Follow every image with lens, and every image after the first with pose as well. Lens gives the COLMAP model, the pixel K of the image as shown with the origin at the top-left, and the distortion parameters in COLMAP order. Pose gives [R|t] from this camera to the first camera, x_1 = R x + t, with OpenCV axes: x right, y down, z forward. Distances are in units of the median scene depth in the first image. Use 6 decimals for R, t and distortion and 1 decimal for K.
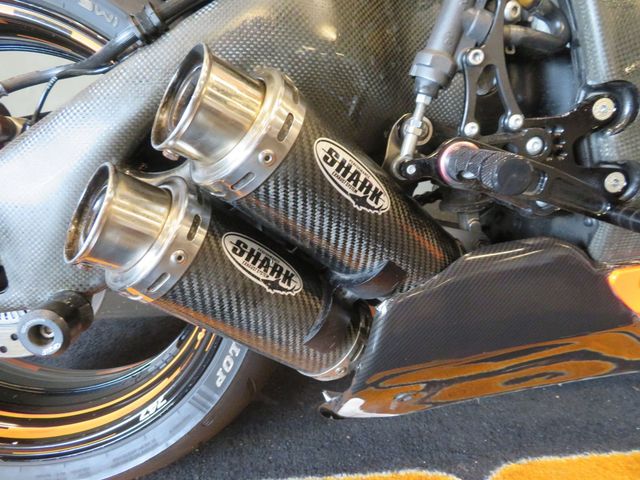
lens RADIAL K [[459.0, 0, 318.2], [0, 459.0, 240.0], [0, 0, 1]] dist [-0.005604, -0.003556]
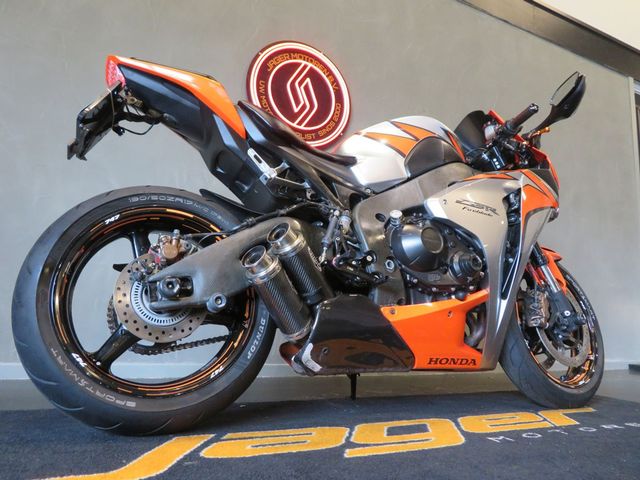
lens RADIAL K [[449.0, 0, 320.9], [0, 449.0, 246.9], [0, 0, 1]] dist [-0.002946, -0.000079]
pose [[0.921814, 0.112870, 0.370836, -1.068513], [0.117690, 0.830017, -0.545179, 1.536233], [-0.369335, 0.546198, 0.751838, -1.596155]]
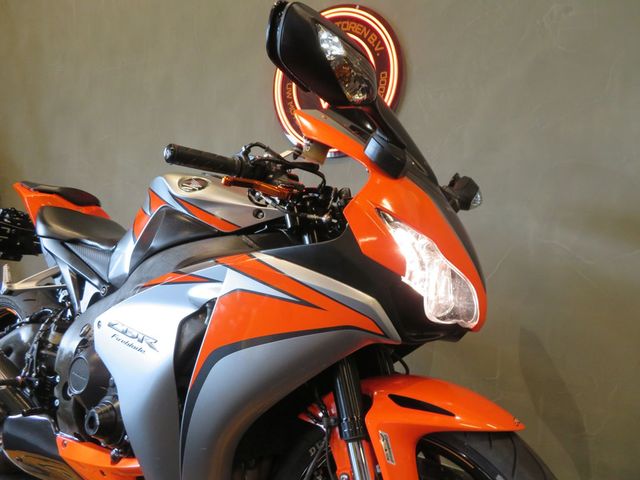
lens RADIAL K [[459.0, 0, 318.2], [0, 459.0, 240.0], [0, 0, 1]] dist [-0.005604, -0.003556]
pose [[0.802937, 0.086557, -0.589746, 4.014542], [-0.309747, 0.905912, -0.288758, -0.822976], [0.509264, 0.414526, 0.754200, -0.986743]]
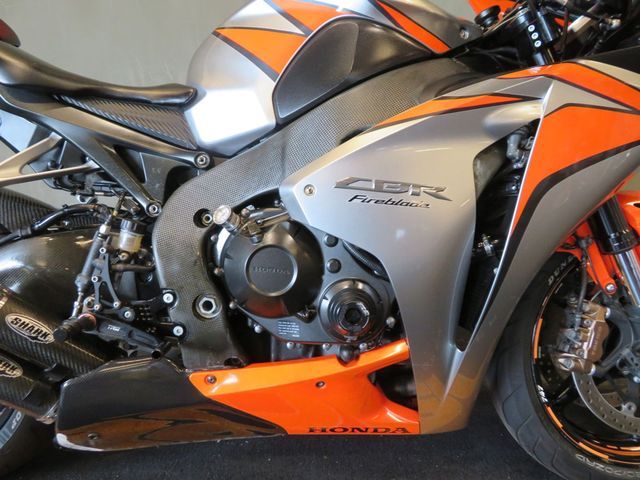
lens RADIAL K [[453.0, 0, 310.5], [0, 453.0, 238.8], [0, 0, 1]] dist [-0.005083, 0.001191]
pose [[0.998138, 0.032070, -0.051878, 1.402616], [-0.041863, 0.978826, -0.200367, -0.152073], [0.044353, 0.202166, 0.978346, -1.173580]]
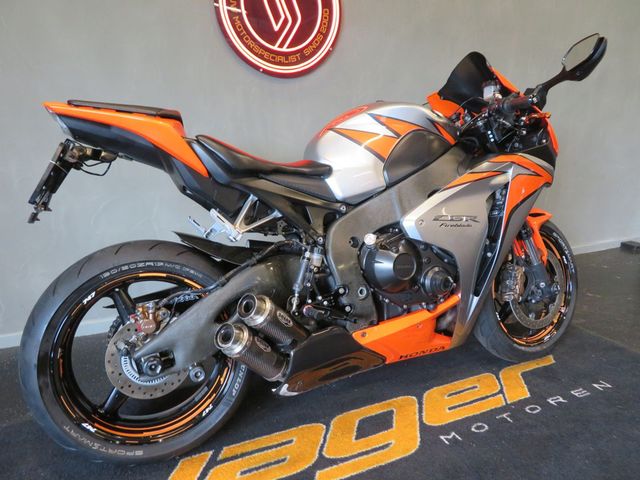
lens RADIAL K [[449.7, 0, 321.0], [0, 449.7, 241.9], [0, 0, 1]] dist [-0.006571, -0.001074]
pose [[0.935858, -0.064908, 0.346347, -0.801603], [0.133787, 0.974741, -0.178832, -0.033626], [-0.325991, 0.213698, 0.920903, -2.456930]]
